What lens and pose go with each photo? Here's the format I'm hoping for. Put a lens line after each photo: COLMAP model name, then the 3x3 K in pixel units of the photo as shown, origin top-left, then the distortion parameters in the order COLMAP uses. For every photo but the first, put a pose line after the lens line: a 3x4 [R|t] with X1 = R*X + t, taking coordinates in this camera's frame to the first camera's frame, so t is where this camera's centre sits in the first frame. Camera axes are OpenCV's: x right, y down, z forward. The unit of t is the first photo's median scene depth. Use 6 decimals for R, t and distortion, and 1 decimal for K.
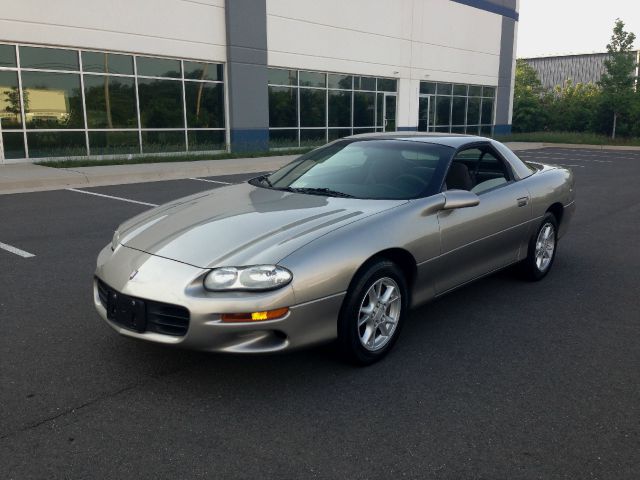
lens RADIAL K [[576.0, 0, 318.7], [0, 576.0, 239.2], [0, 0, 1]] dist [0.138178, -0.250345]
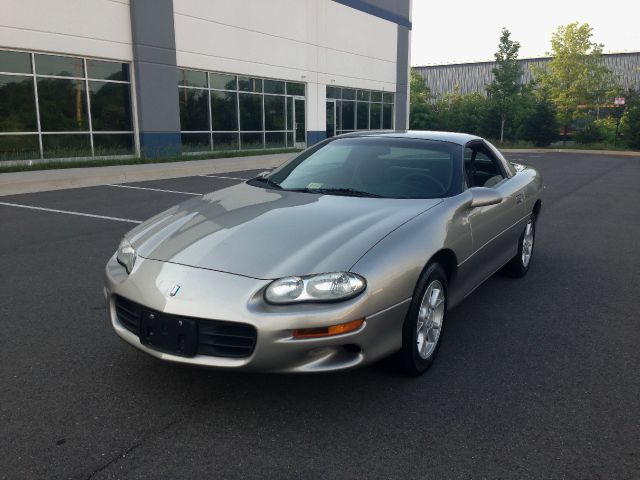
lens RADIAL K [[576.0, 0, 318.7], [0, 576.0, 239.2], [0, 0, 1]] dist [0.138178, -0.250345]
pose [[0.983409, -0.035748, 0.177847, -0.048704], [0.037228, 0.999294, -0.004994, -0.000704], [-0.177543, 0.011532, 0.984045, 0.020131]]
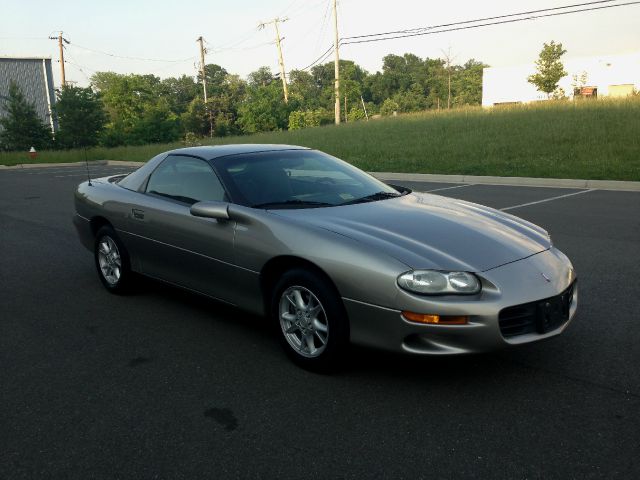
lens RADIAL K [[576.0, 0, 318.7], [0, 576.0, 239.2], [0, 0, 1]] dist [0.138178, -0.250345]
pose [[0.087791, -0.203031, 0.975229, -0.255730], [0.229424, 0.956811, 0.178543, -0.053262], [-0.969359, 0.208067, 0.130580, 0.233629]]
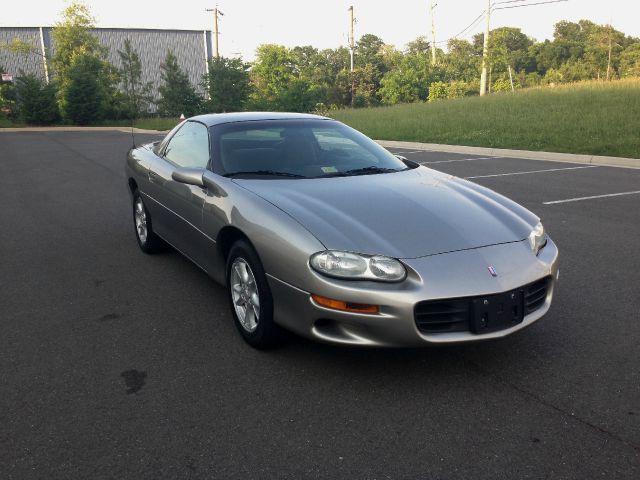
lens RADIAL K [[576.0, 0, 318.7], [0, 576.0, 239.2], [0, 0, 1]] dist [0.138178, -0.250345]
pose [[0.338453, -0.231348, 0.912101, -0.231714], [0.202969, 0.964437, 0.169307, -0.037105], [-0.918832, 0.127826, 0.373373, 0.170080]]
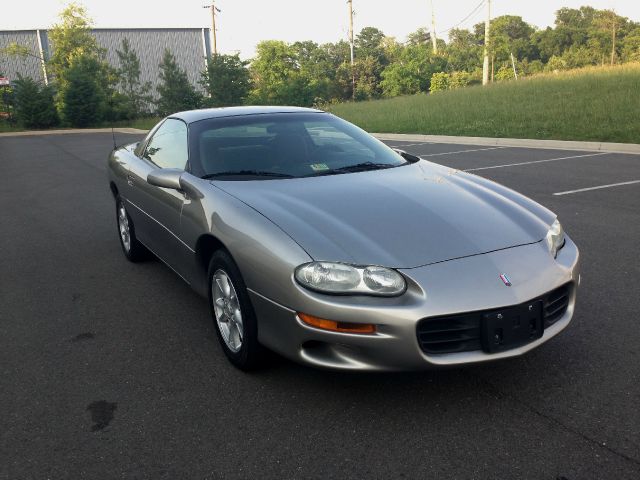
lens RADIAL K [[576.0, 0, 318.7], [0, 576.0, 239.2], [0, 0, 1]] dist [0.138178, -0.250345]
pose [[0.340779, -0.248364, 0.906744, -0.208831], [0.232330, 0.956808, 0.174761, -0.035630], [-0.910985, 0.151109, 0.383762, 0.173170]]
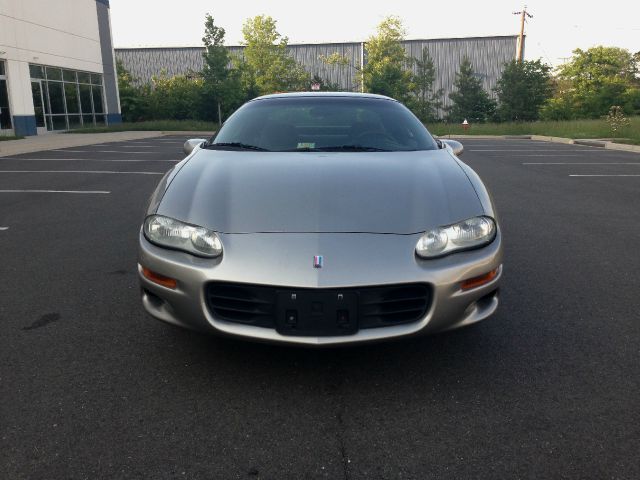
lens RADIAL K [[578.3, 0, 319.4], [0, 578.3, 237.6], [0, 0, 1]] dist [0.126103, -0.230197]
pose [[0.765391, -0.149888, 0.625867, -0.144298], [0.145000, 0.987659, 0.059207, -0.002066], [-0.627018, 0.045434, 0.777679, 0.082126]]
